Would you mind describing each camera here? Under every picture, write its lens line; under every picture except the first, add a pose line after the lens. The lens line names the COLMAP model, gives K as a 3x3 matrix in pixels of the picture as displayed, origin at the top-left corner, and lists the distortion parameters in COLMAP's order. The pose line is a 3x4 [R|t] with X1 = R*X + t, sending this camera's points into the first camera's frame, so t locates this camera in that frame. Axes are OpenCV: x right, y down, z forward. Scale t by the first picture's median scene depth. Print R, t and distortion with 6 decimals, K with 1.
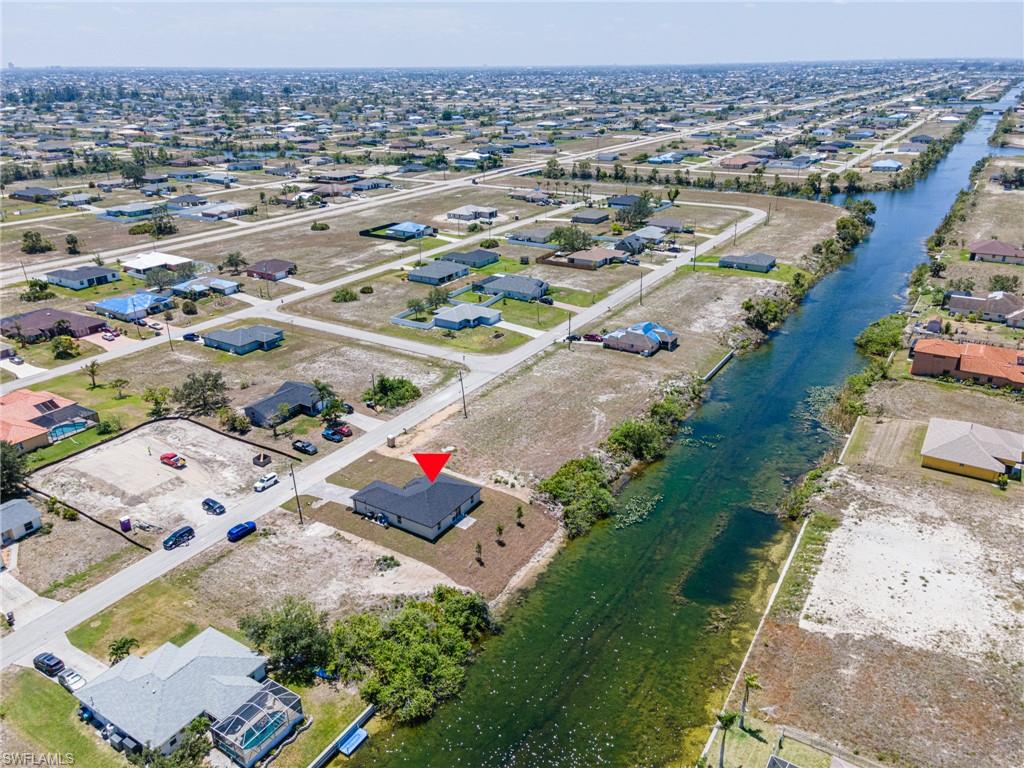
lens RADIAL K [[747.7, 0, 507.8], [0, 747.7, 381.7], [0, 0, 1]] dist [0.042793, 0.011689]
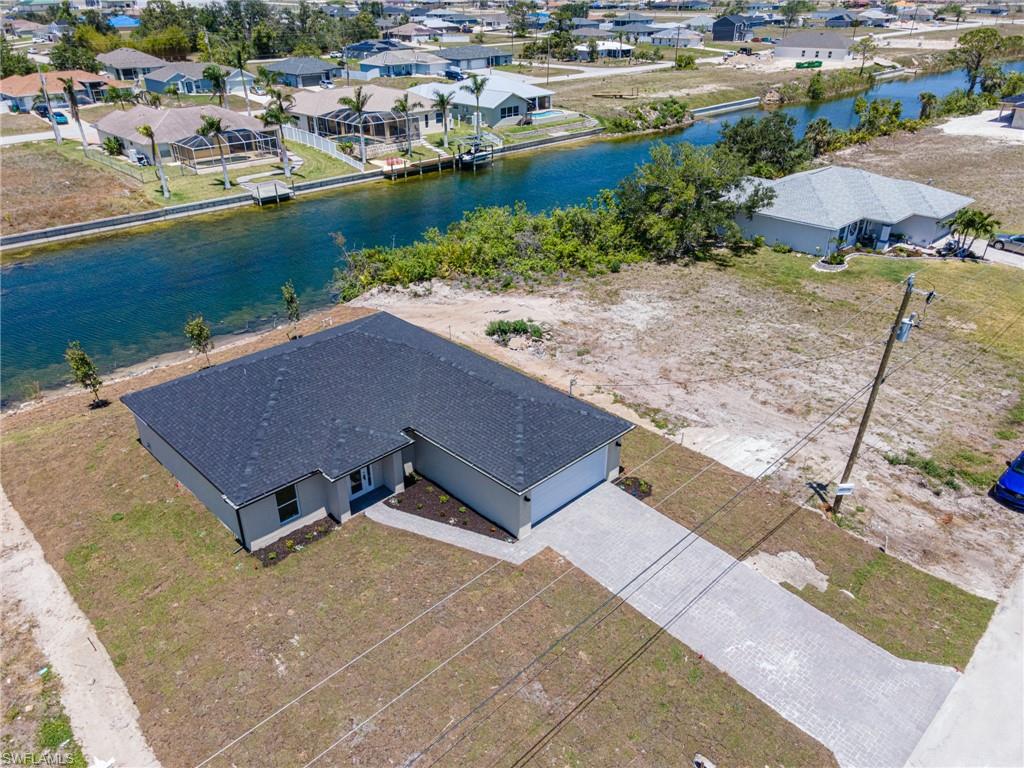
lens RADIAL K [[747.7, 0, 511.9], [0, 747.7, 383.6], [0, 0, 1]] dist [0.042793, 0.011689]
pose [[-0.973117, -0.094588, 0.209992, -0.227563], [0.103333, 0.635539, 0.765122, -0.046262], [-0.205829, 0.766252, -0.608680, 1.174963]]
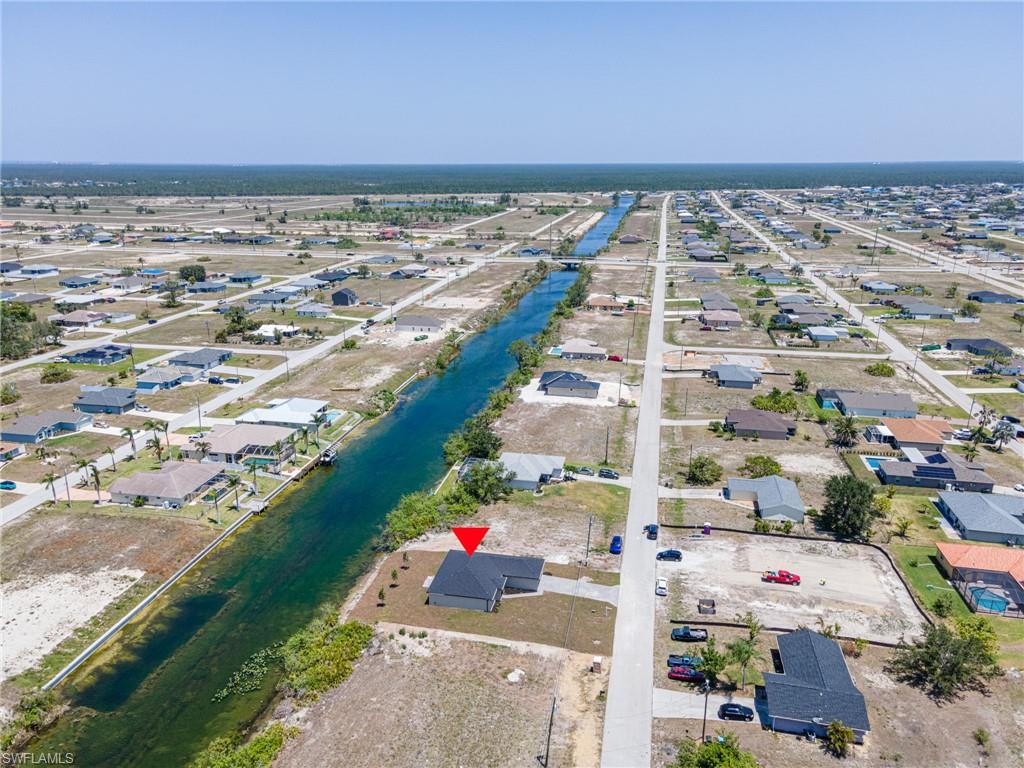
lens RADIAL K [[747.7, 0, 504.3], [0, 747.7, 383.2], [0, 0, 1]] dist [0.042793, 0.011689]
pose [[-0.935475, 0.111093, -0.335477, 0.169963], [-0.128403, 0.777573, 0.615543, -0.688354], [0.329241, 0.618901, -0.713135, 1.613779]]
